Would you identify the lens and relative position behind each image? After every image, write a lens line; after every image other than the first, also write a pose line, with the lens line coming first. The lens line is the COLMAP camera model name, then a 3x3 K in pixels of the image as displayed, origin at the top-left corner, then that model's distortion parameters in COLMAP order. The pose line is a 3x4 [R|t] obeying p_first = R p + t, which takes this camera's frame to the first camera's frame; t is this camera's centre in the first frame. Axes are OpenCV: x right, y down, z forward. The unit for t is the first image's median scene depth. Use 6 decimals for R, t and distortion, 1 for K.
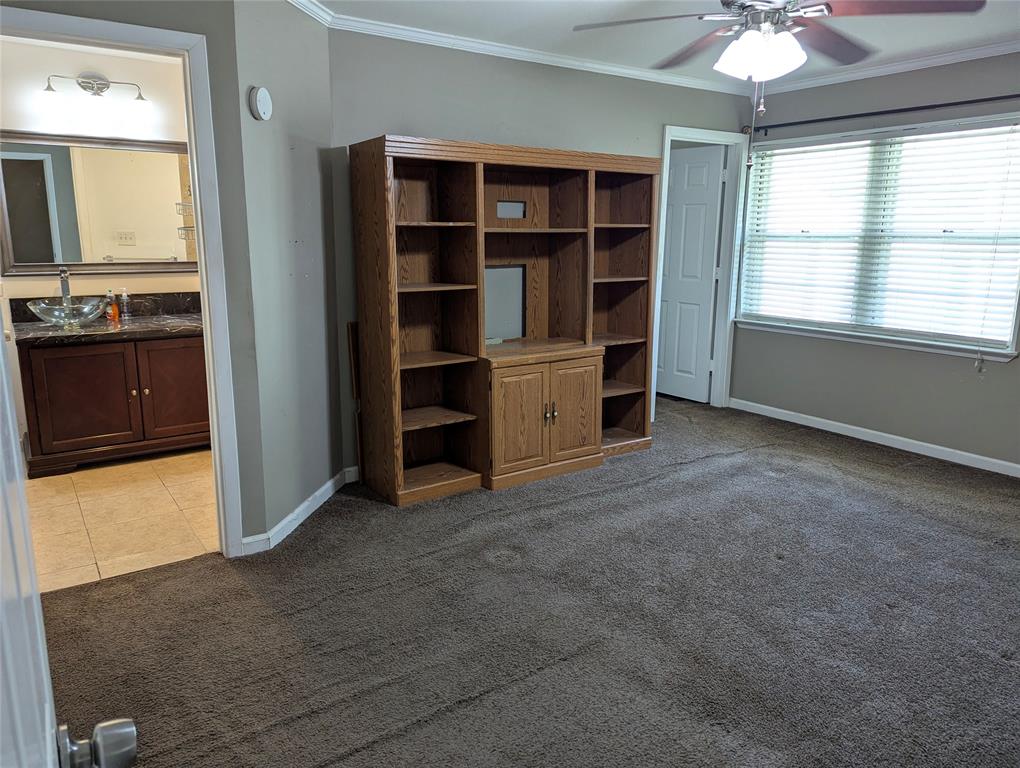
lens RADIAL K [[726.0, 0, 505.5], [0, 726.0, 378.2], [0, 0, 1]] dist [0.067225, -0.053153]
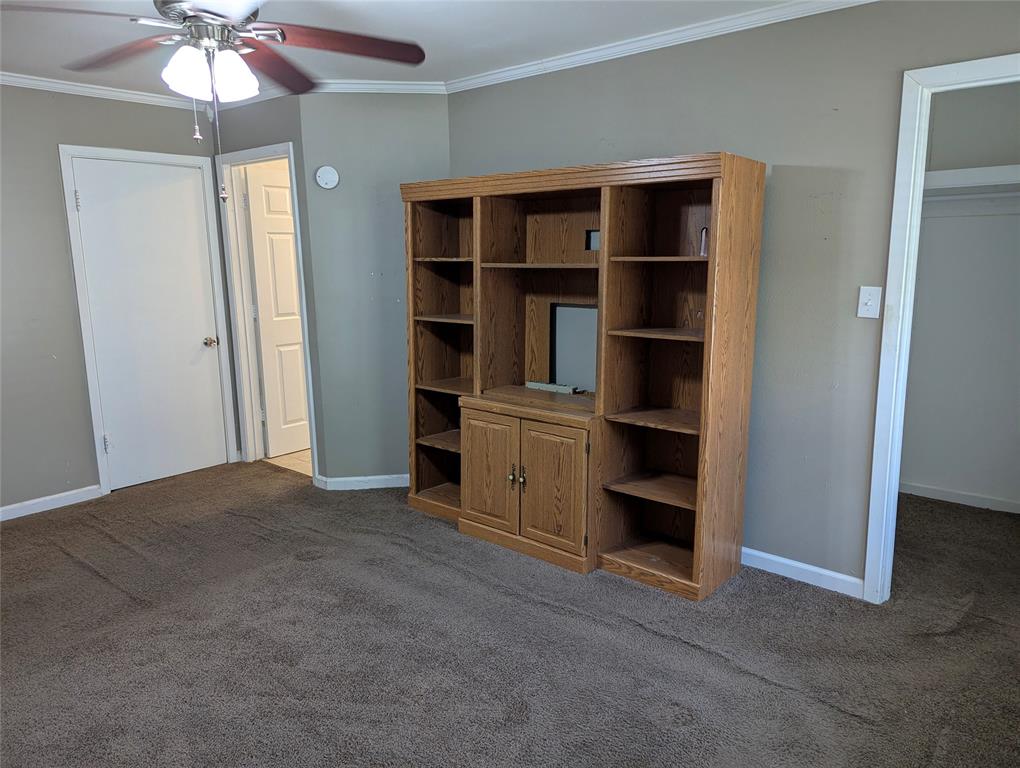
lens RADIAL K [[726.0, 0, 503.8], [0, 726.0, 384.3], [0, 0, 1]] dist [0.067225, -0.053153]
pose [[0.245894, 0.165660, -0.955036, 0.881222], [-0.185508, 0.975117, 0.121381, -0.163738], [0.951380, 0.147320, 0.270507, 0.753334]]
